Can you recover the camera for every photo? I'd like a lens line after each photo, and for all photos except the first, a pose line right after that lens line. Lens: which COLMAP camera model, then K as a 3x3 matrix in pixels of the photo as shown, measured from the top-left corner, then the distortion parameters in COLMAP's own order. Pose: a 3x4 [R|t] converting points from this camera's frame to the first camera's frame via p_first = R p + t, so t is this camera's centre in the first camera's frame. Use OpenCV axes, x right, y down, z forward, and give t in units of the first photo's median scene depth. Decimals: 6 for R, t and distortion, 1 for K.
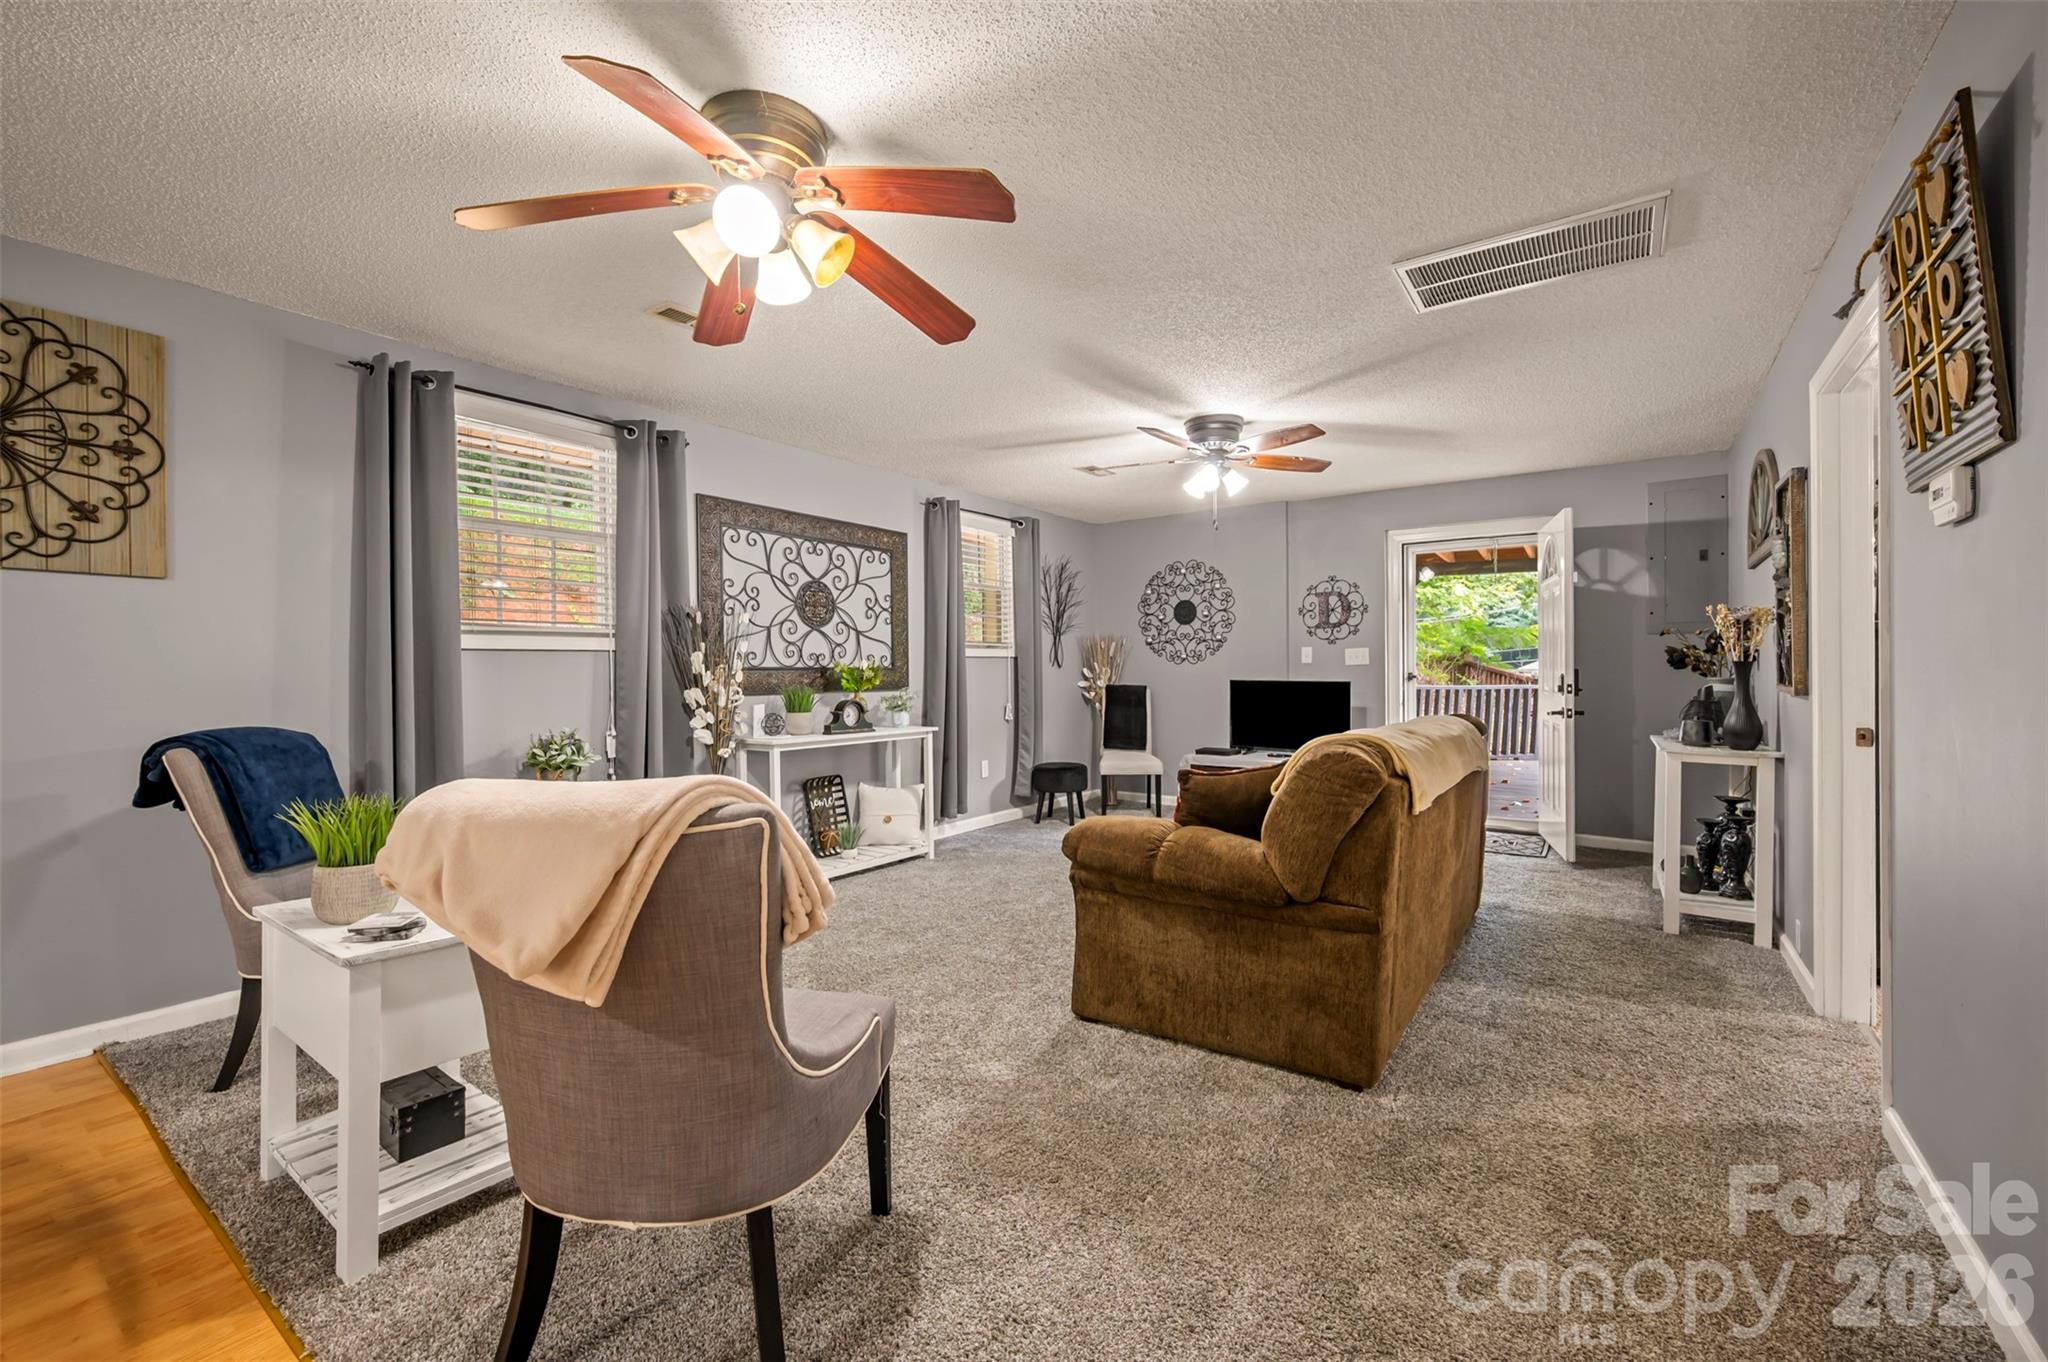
lens RADIAL K [[826.1, 0, 1024.0], [0, 826.1, 681.0], [0, 0, 1]] dist [0.000632, 0.000037]
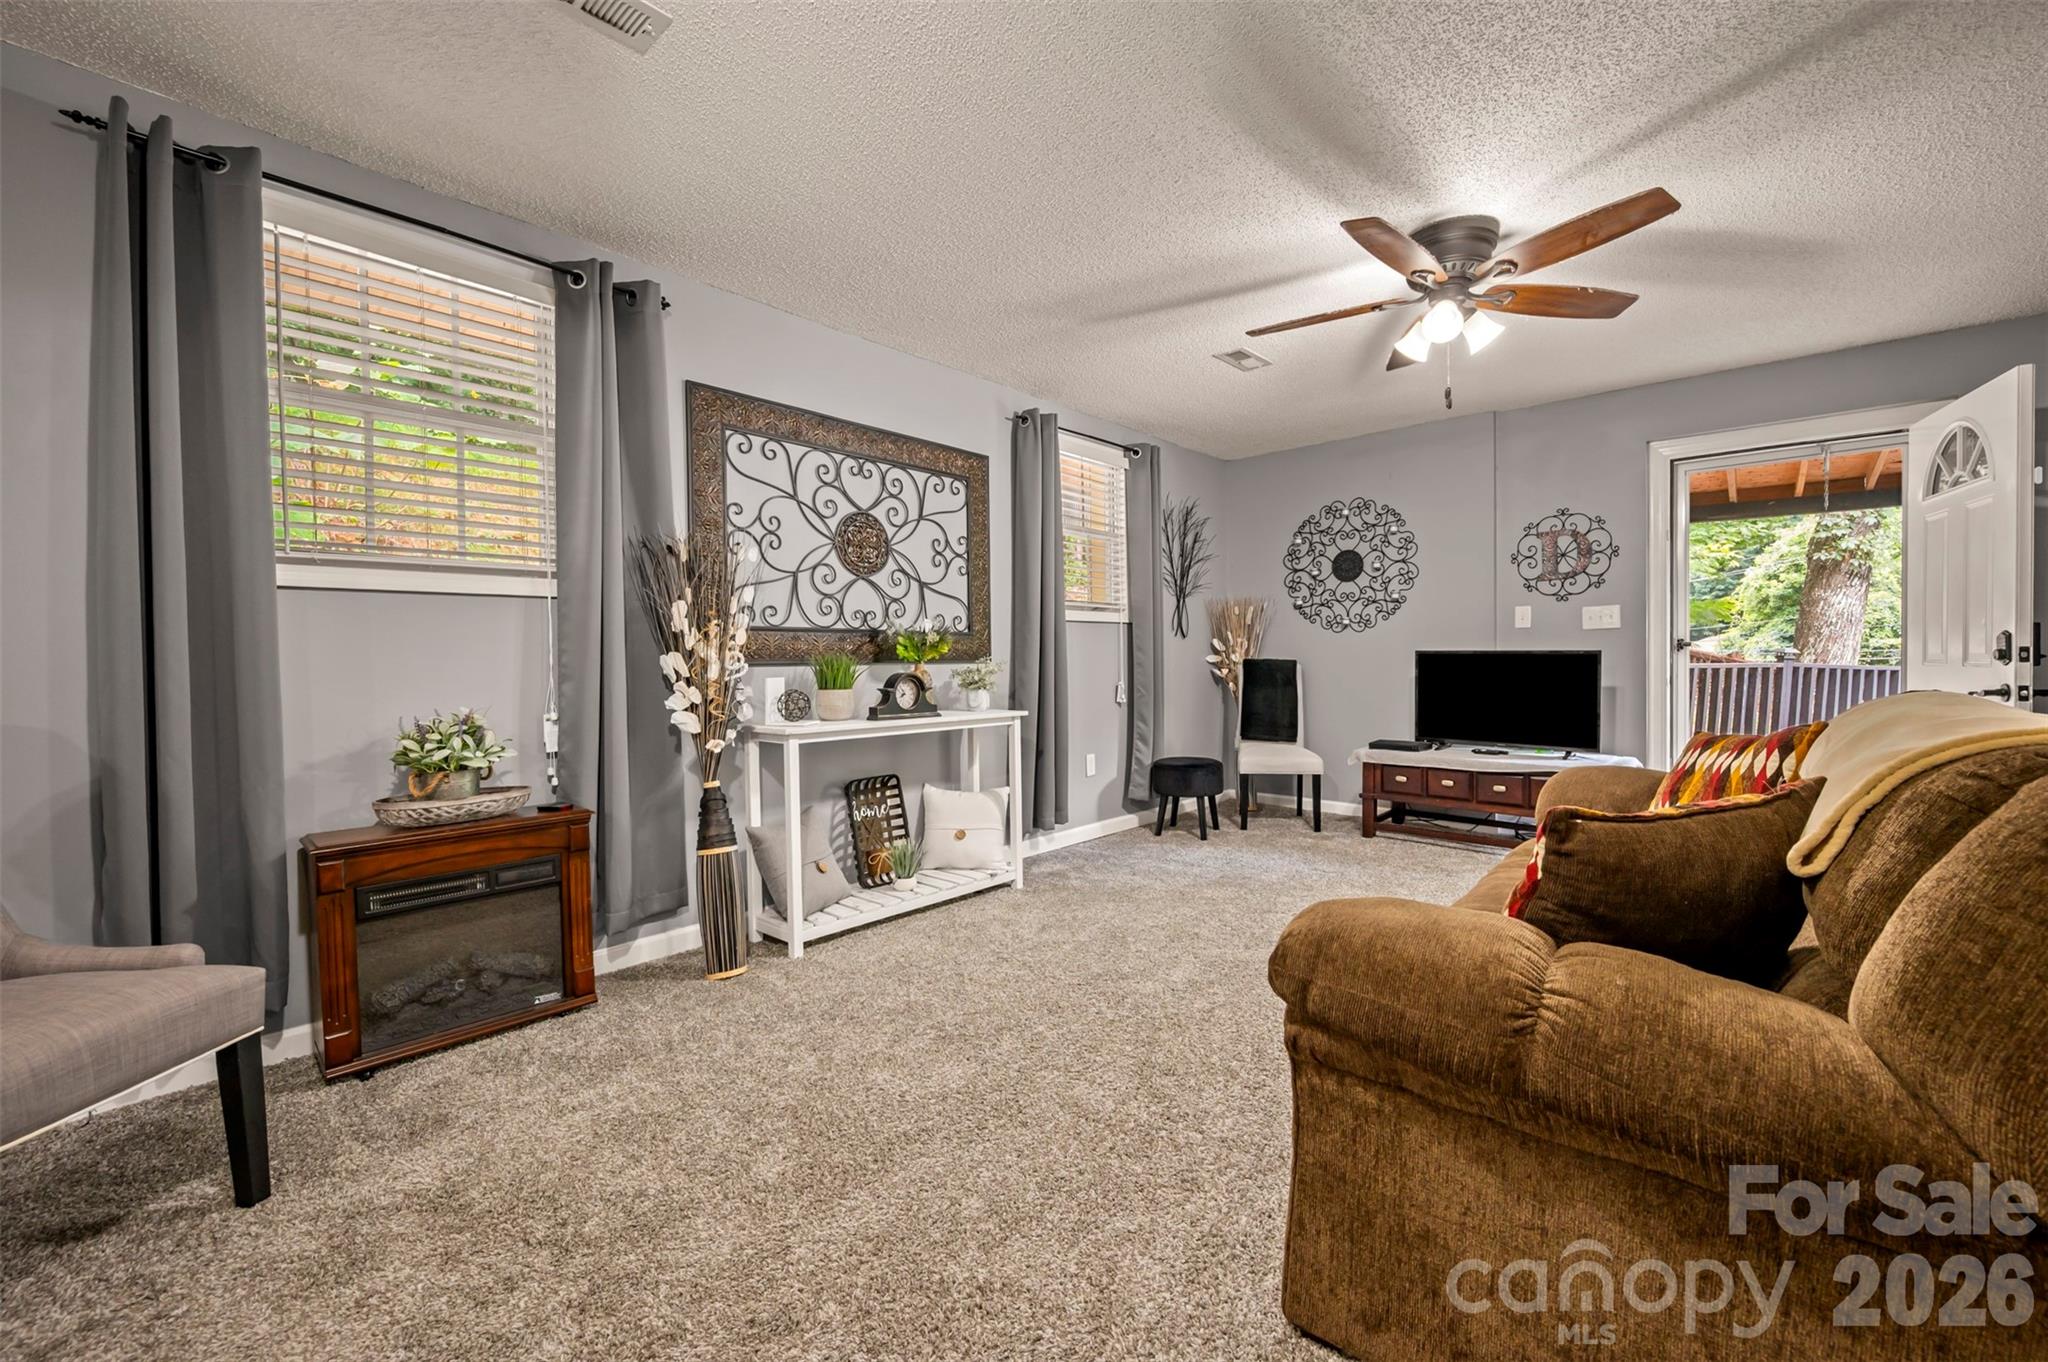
lens RADIAL K [[809.2, 0, 1030.8], [0, 809.2, 673.0], [0, 0, 1]] dist [-0.000915, -0.000019]
pose [[0.992998, -0.000928, -0.118130, -0.016229], [0.001682, 0.999979, 0.006281, 0.017748], [0.118122, -0.006435, 0.992978, 0.288413]]
